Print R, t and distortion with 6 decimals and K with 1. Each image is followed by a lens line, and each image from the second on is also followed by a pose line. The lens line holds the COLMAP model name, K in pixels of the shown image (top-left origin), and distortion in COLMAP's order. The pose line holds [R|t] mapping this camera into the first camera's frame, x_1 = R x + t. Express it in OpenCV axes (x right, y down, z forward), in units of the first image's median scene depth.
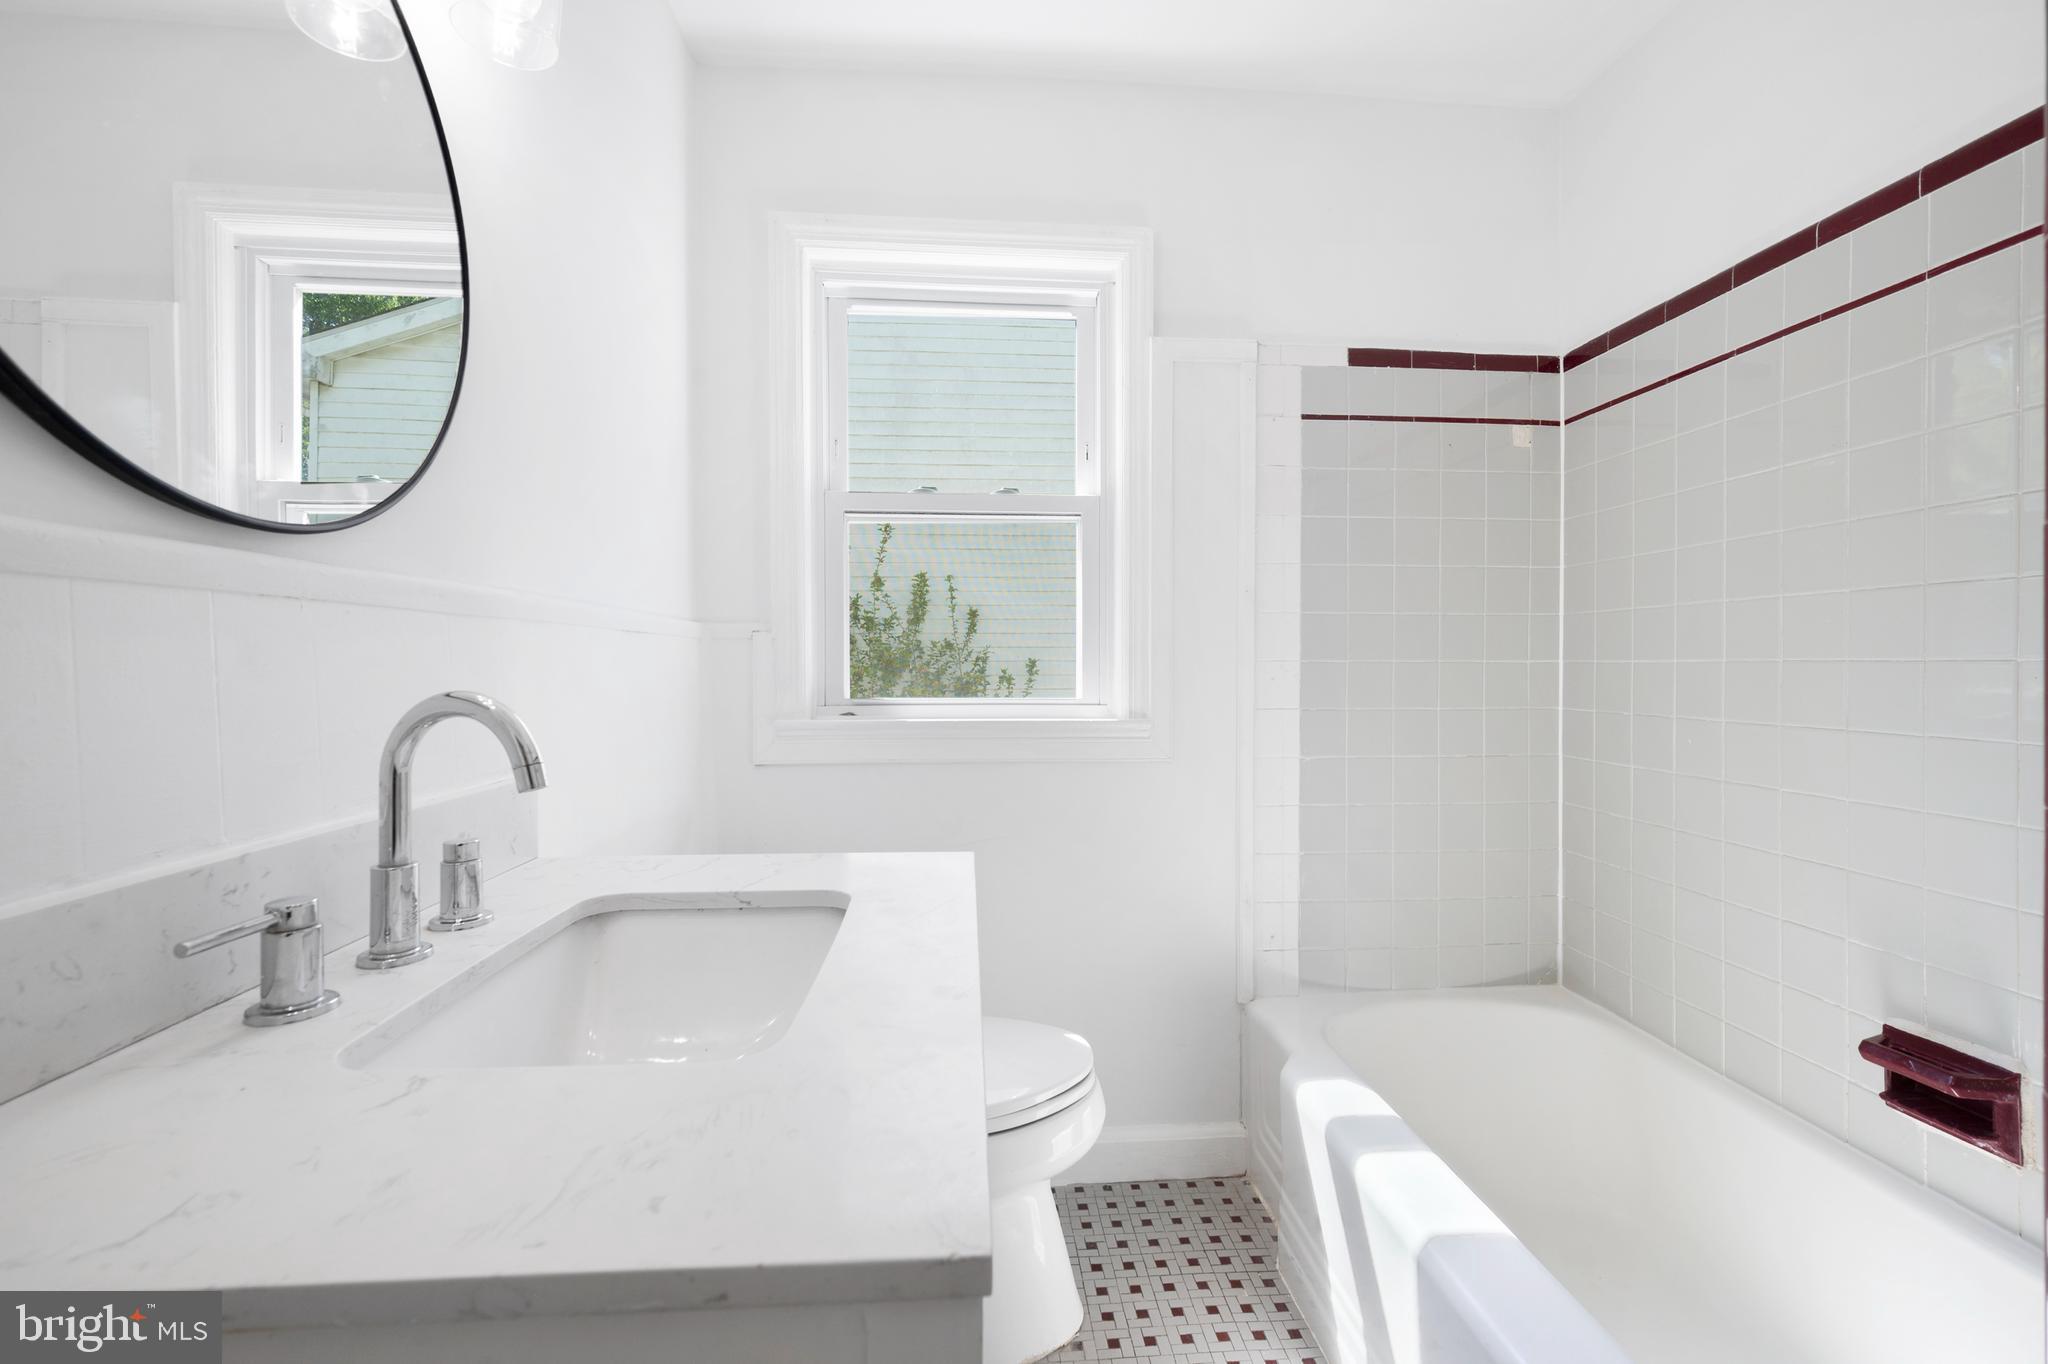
lens RADIAL K [[848.7, 0, 1018.3], [0, 848.7, 675.1], [0, 0, 1]] dist [0.003773, 0.000018]
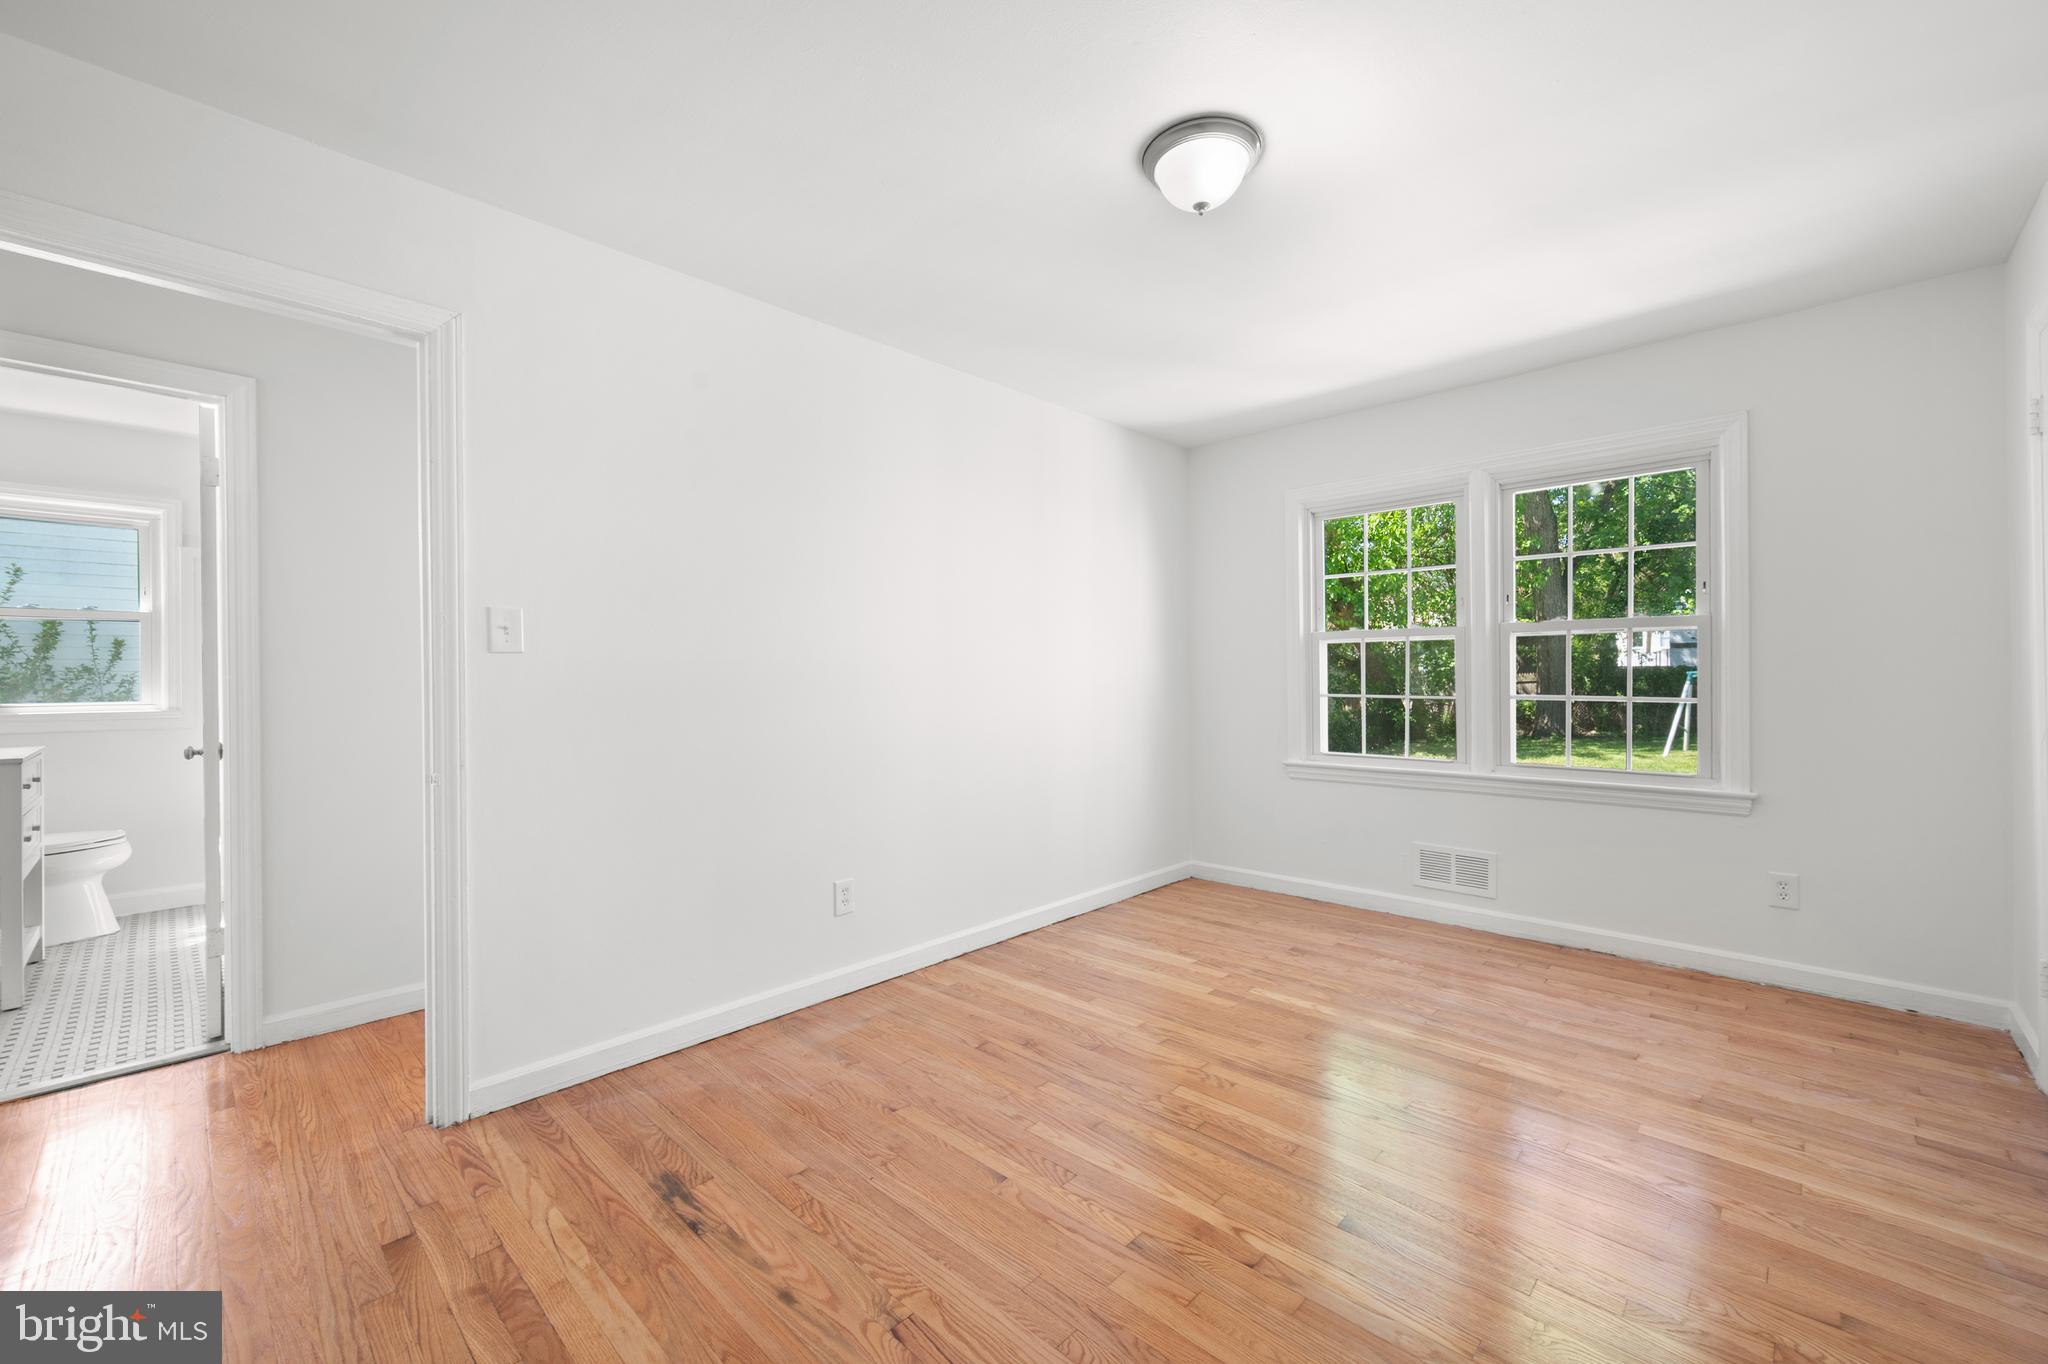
lens RADIAL K [[812.3, 0, 1025.8], [0, 812.3, 682.8], [0, 0, 1]] dist [0.000955, 0.000010]
pose [[0.736605, -0.014070, 0.676177, 0.118057], [0.017970, 0.999838, 0.001228, 0.005138], [-0.676084, 0.011246, 0.736739, -0.746828]]
